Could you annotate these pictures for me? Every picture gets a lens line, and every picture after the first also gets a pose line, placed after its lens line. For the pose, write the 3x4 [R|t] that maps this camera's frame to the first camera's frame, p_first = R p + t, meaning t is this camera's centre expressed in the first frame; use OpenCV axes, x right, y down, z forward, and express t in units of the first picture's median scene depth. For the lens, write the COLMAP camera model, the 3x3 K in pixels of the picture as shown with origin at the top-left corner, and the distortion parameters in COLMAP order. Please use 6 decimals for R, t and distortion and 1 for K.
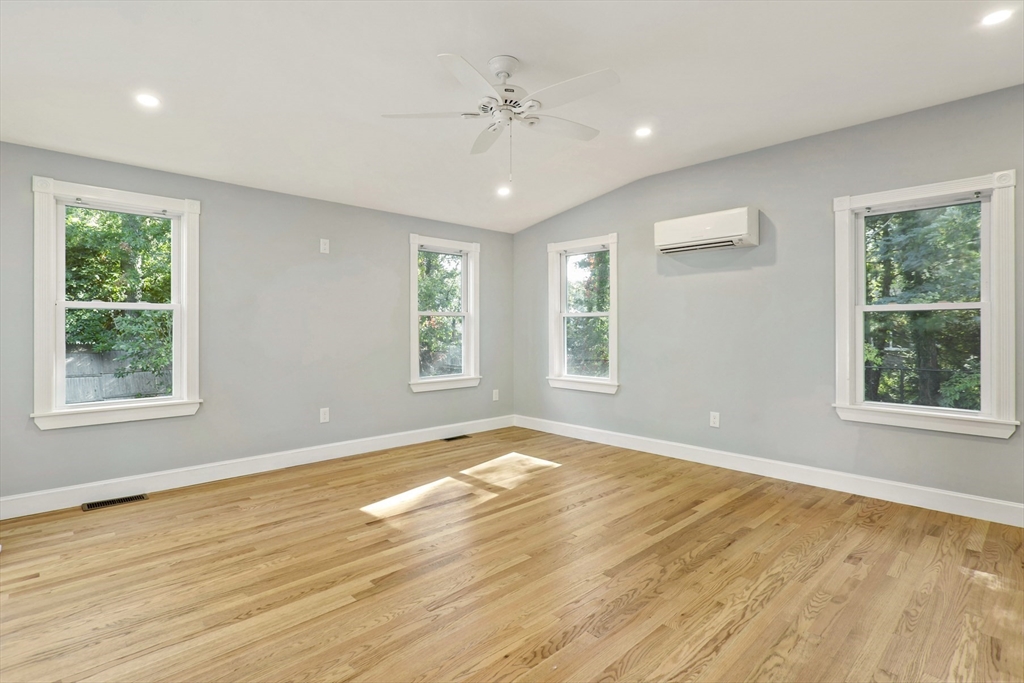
lens RADIAL K [[505.1, 0, 506.0], [0, 505.1, 336.6], [0, 0, 1]] dist [0.007075, 0.000986]
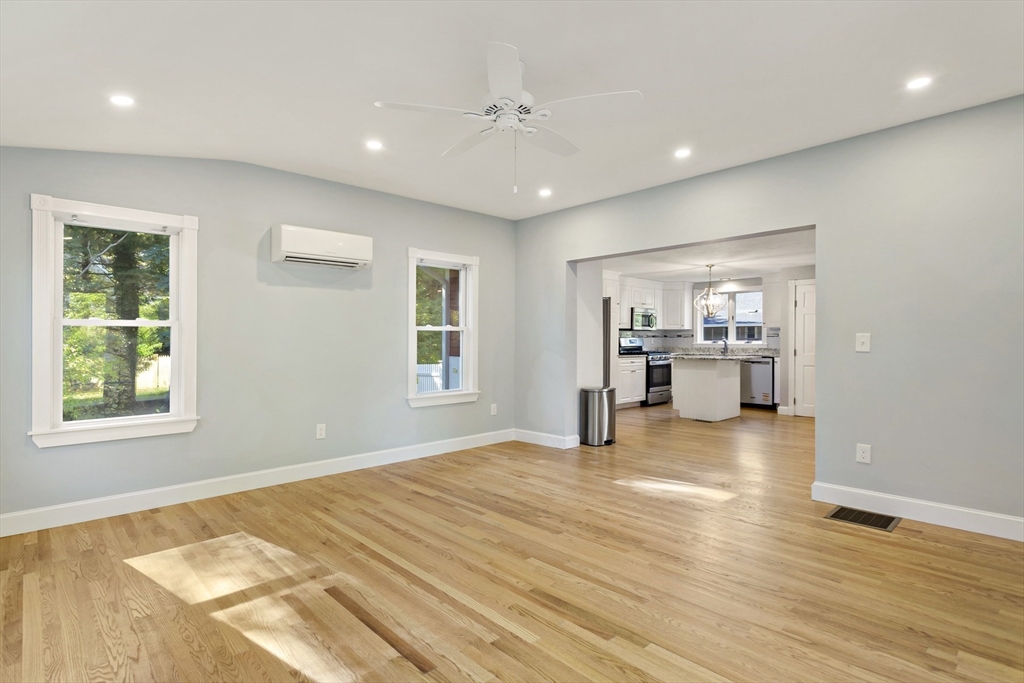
lens RADIAL K [[505.1, 0, 481.1], [0, 505.1, 354.1], [0, 0, 1]] dist [0.007075, 0.000986]
pose [[0.037941, -0.025922, 0.998944, -0.747223], [0.022261, 0.999437, 0.025090, -0.015459], [-0.999032, 0.021286, 0.038497, 0.785689]]
